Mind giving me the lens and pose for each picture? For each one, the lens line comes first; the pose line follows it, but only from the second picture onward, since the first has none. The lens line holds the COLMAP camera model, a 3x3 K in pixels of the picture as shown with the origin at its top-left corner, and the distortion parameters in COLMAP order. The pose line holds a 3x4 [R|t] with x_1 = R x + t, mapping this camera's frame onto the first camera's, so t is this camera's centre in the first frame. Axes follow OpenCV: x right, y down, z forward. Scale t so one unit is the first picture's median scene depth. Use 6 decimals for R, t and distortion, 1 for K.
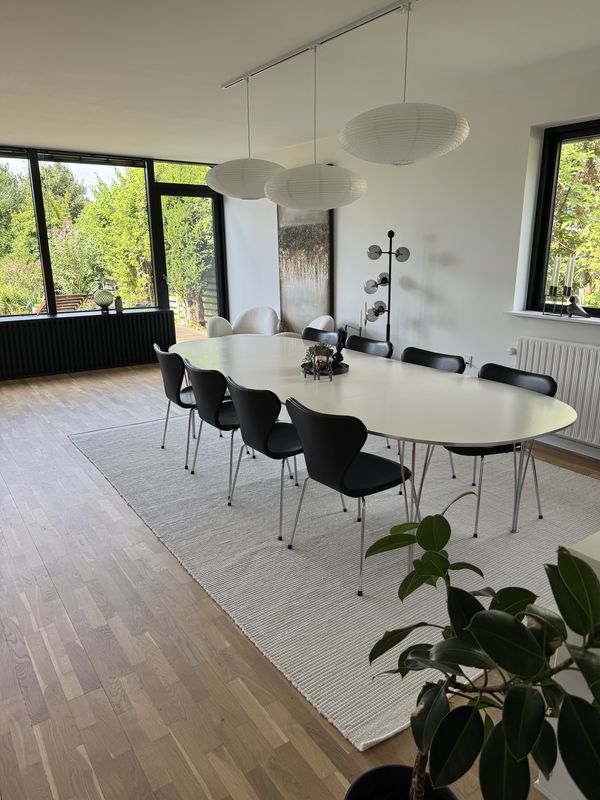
lens RADIAL K [[571.8, 0, 300.0], [0, 571.8, 400.0], [0, 0, 1]] dist [0.083926, -0.112452]
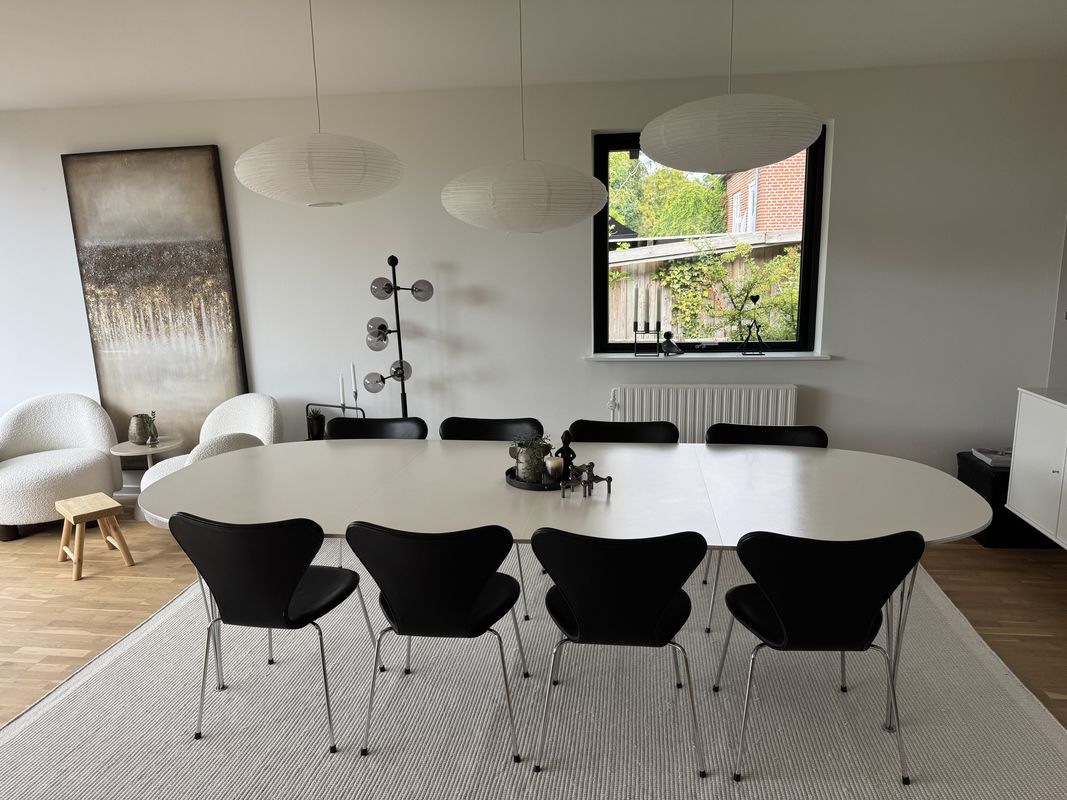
lens RADIAL K [[762.7, 0, 533.5], [0, 762.7, 400.0], [0, 0, 1]] dist [0.083926, -0.112452]
pose [[0.681468, -0.151443, 0.716007, -0.312666], [0.208616, 0.977962, 0.008297, -0.083999], [-0.701485, 0.143717, 0.698044, 0.236450]]
